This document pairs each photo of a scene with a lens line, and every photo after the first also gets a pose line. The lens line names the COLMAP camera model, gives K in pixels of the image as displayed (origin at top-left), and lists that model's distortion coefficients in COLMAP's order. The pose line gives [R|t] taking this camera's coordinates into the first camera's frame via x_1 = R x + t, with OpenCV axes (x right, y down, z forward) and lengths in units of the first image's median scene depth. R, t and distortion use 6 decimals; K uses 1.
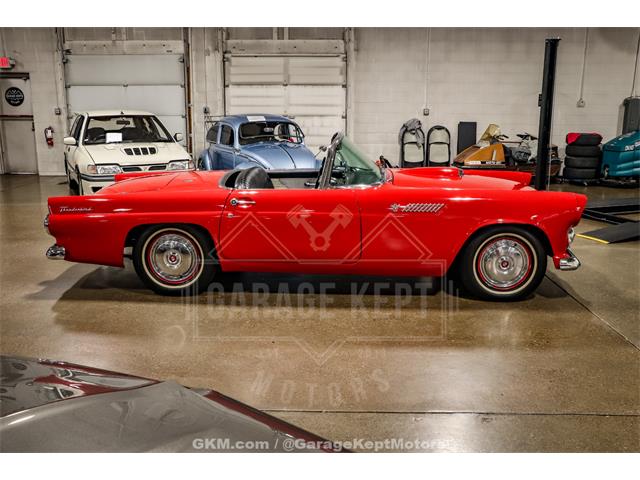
lens RADIAL K [[611.9, 0, 320.0], [0, 611.9, 240.0], [0, 0, 1]] dist [-0.133551, 0.226547]
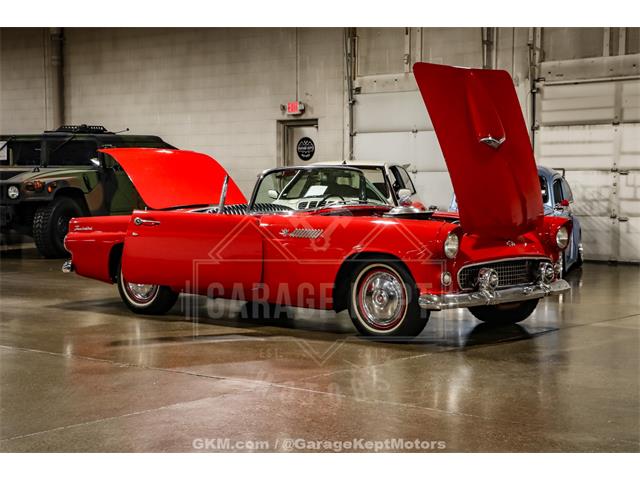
lens RADIAL K [[1173.2, 0, 320.0], [0, 1173.2, 240.0], [0, 0, 1]] dist [0.181937, 0.342084]
pose [[0.774195, 0.028556, -0.632302, 0.521078], [-0.134930, 0.983465, -0.120794, 0.068864], [0.618397, 0.178834, 0.765247, -0.165577]]
